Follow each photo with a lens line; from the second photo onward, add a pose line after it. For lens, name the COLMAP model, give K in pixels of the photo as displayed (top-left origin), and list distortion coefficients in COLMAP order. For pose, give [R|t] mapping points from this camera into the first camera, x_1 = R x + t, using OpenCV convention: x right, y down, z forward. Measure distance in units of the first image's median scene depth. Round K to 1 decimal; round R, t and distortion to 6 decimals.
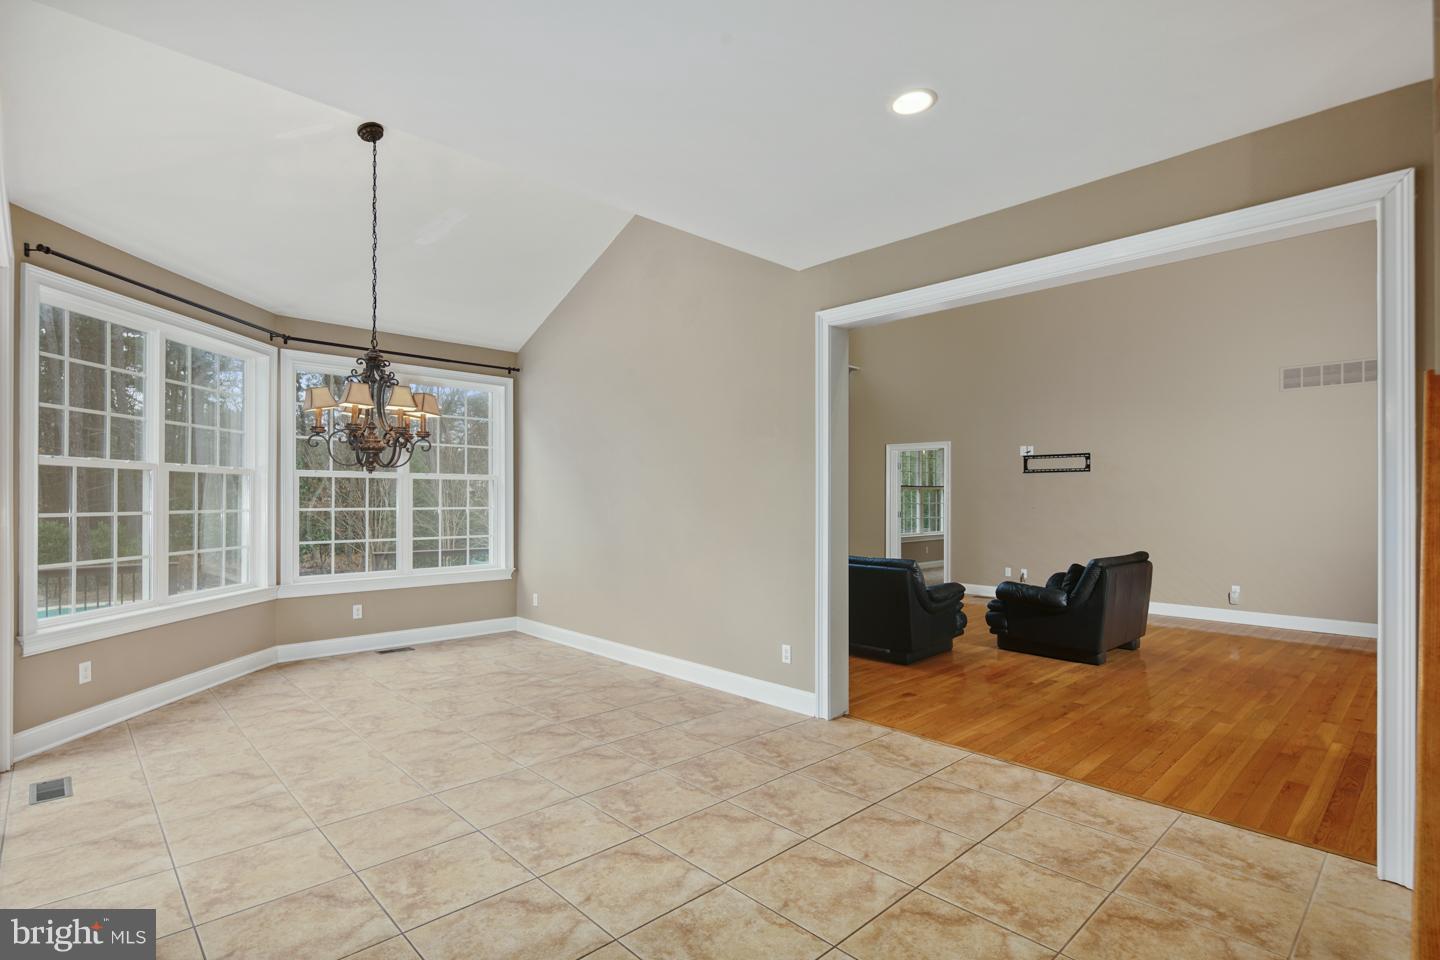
lens RADIAL K [[691.8, 0, 713.6], [0, 691.8, 498.3], [0, 0, 1]] dist [0.016950, 0.000042]
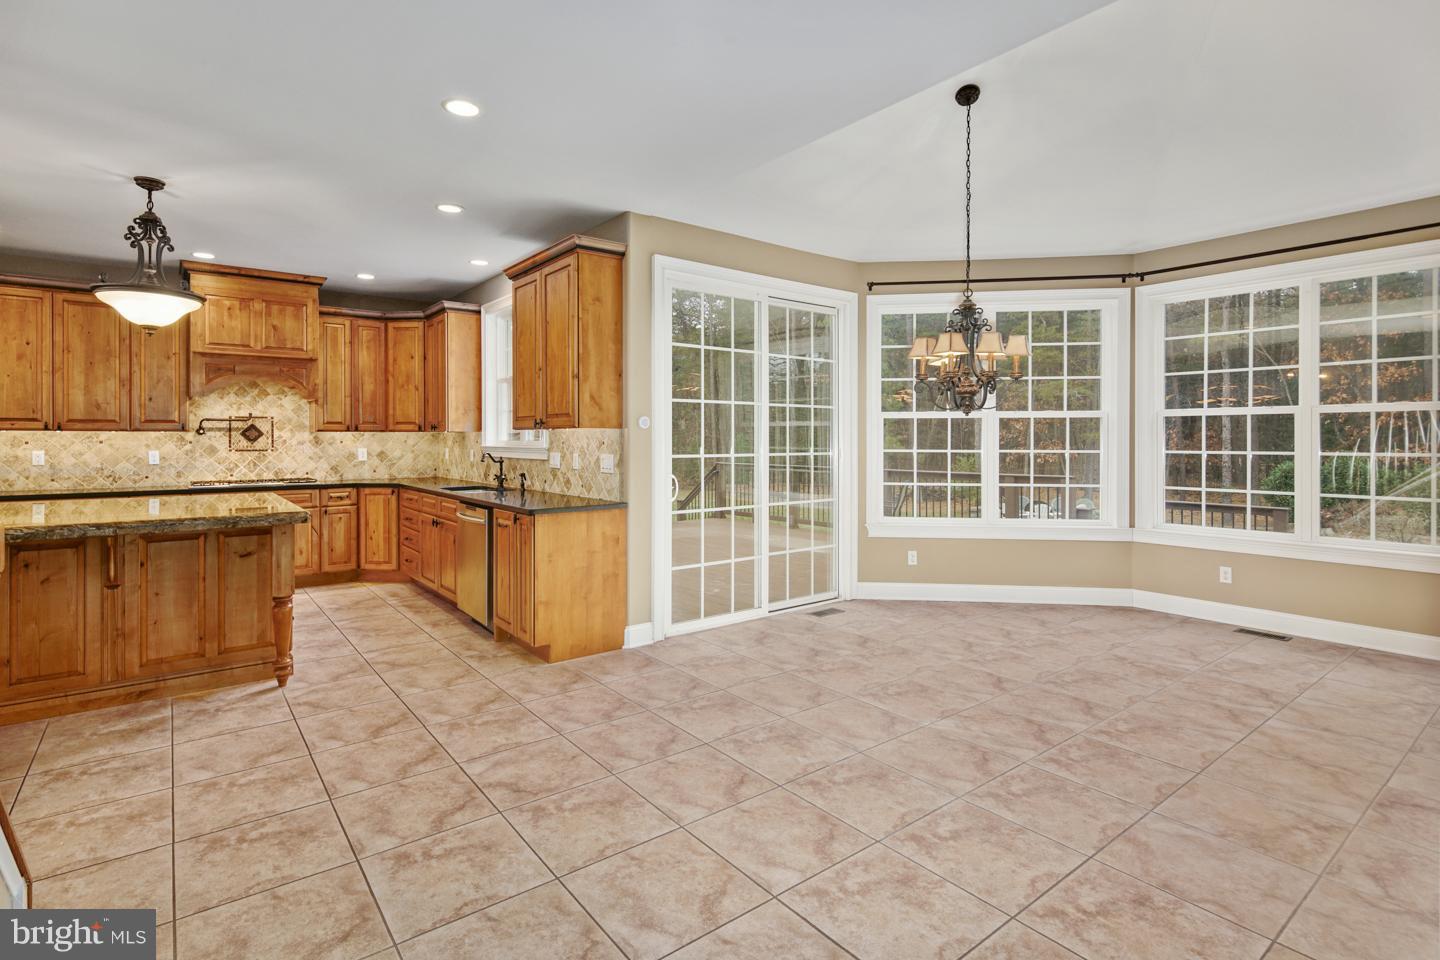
lens RADIAL K [[703.5, 0, 694.7], [0, 703.5, 451.8], [0, 0, 1]] dist [0.004925, 0.000076]
pose [[-0.111245, 0.013387, -0.993703, 0.625271], [-0.000185, 0.999909, 0.013491, 0.004397], [0.993793, 0.001684, -0.111233, 0.705036]]
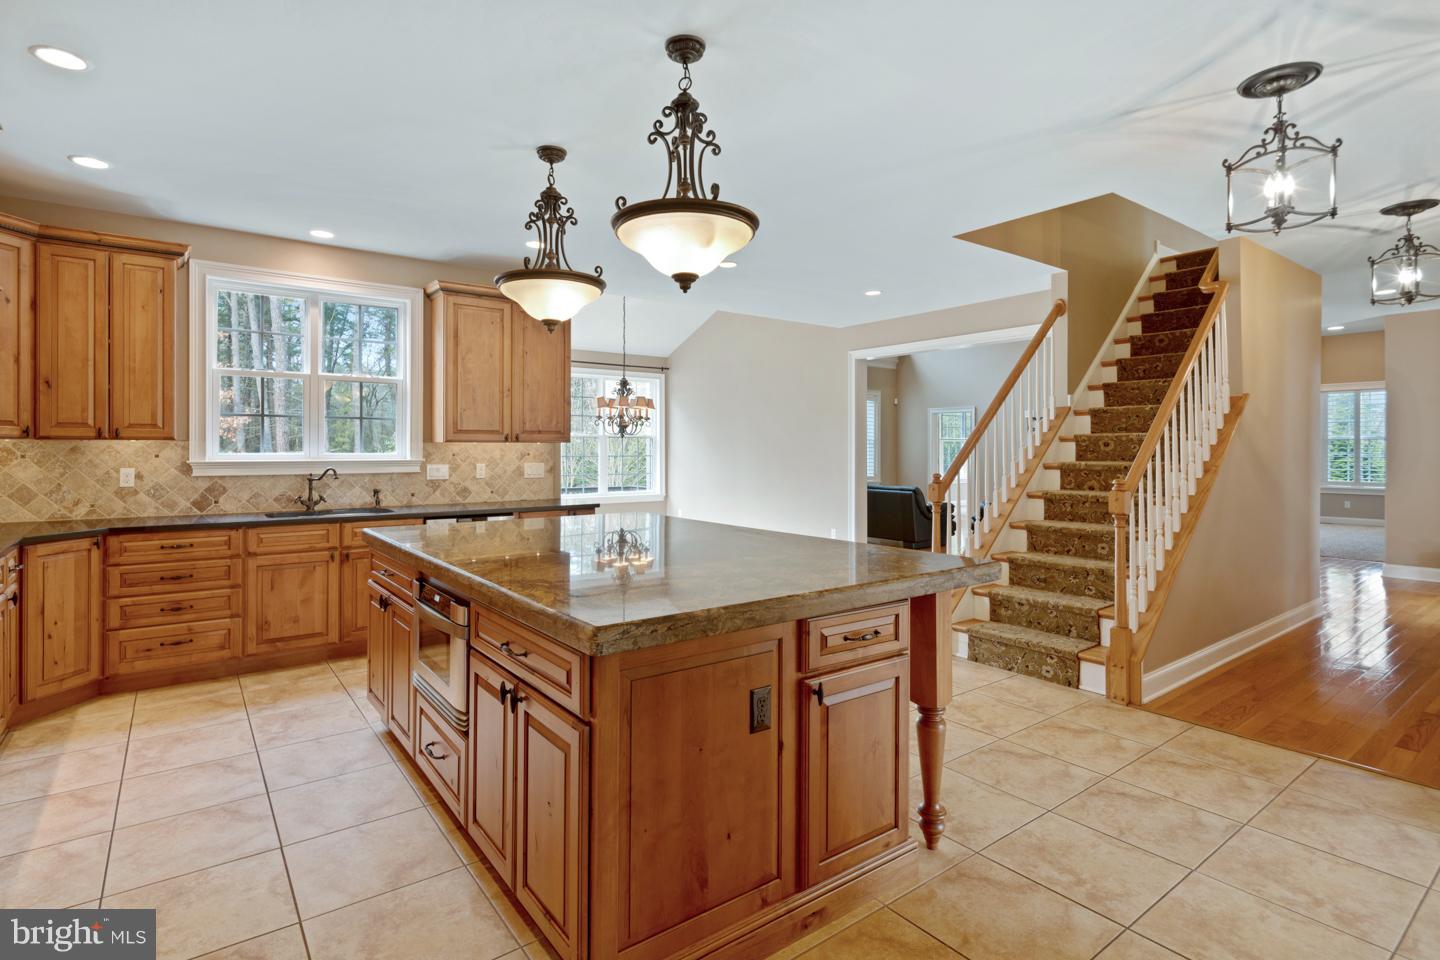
lens RADIAL K [[703.5, 0, 694.7], [0, 703.5, 451.8], [0, 0, 1]] dist [0.004925, 0.000076]
pose [[0.991800, -0.004310, -0.127723, -0.019215], [0.004695, 0.999985, 0.002718, -0.001434], [0.127710, -0.003295, 0.991806, -1.018943]]
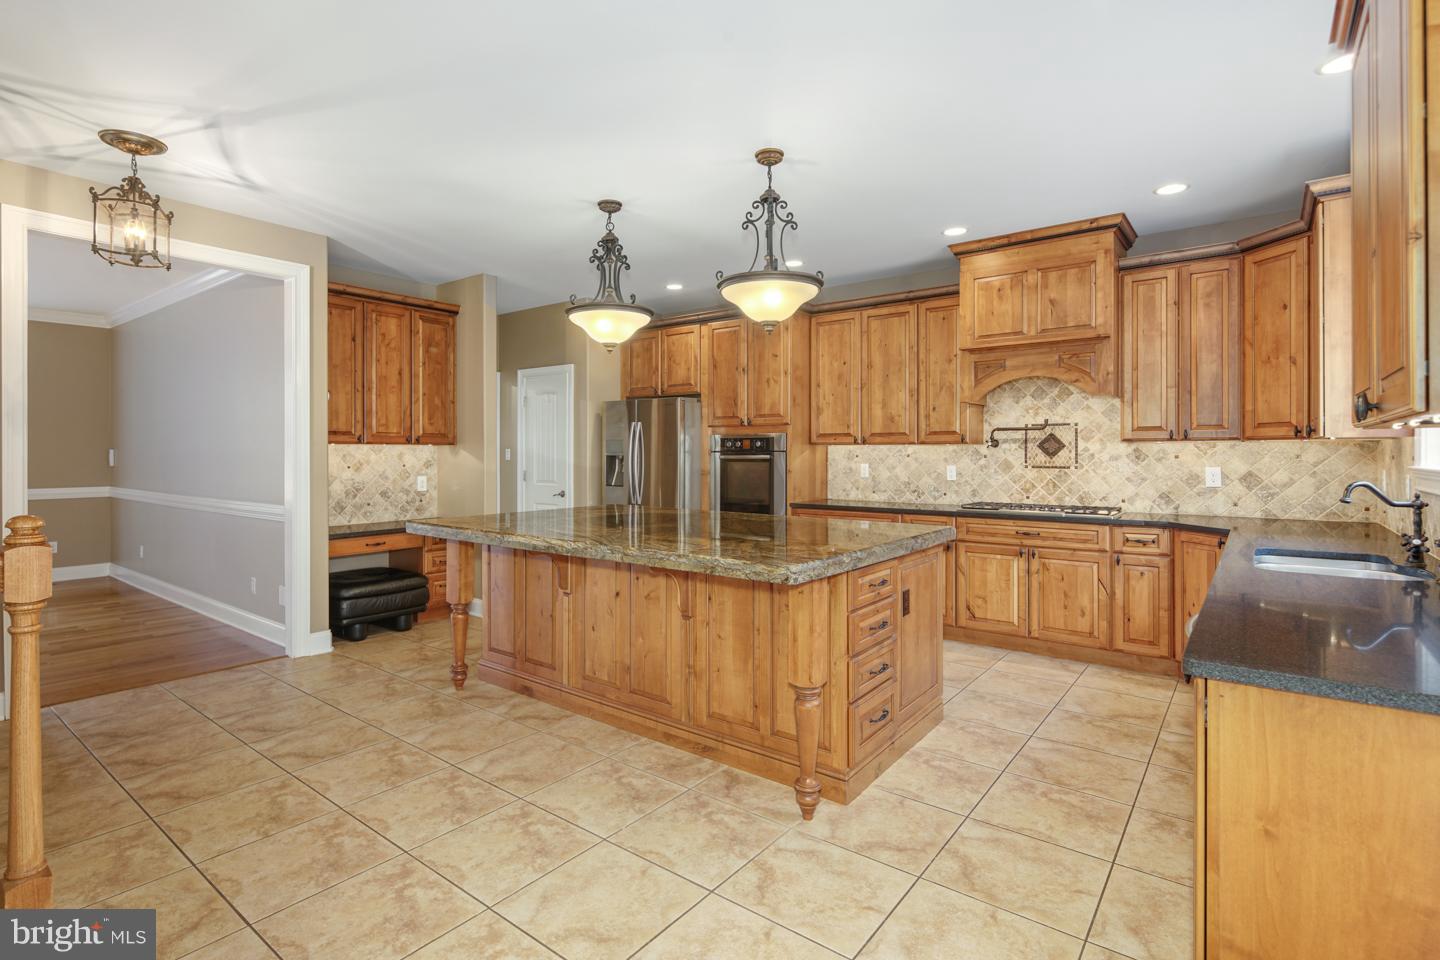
lens RADIAL K [[703.5, 0, 694.7], [0, 703.5, 451.8], [0, 0, 1]] dist [0.004925, 0.000076]
pose [[-0.989437, -0.004485, -0.144895, -0.083400], [-0.004194, 0.999989, -0.002316, 0.001286], [0.144904, -0.001684, -0.989444, 0.665917]]
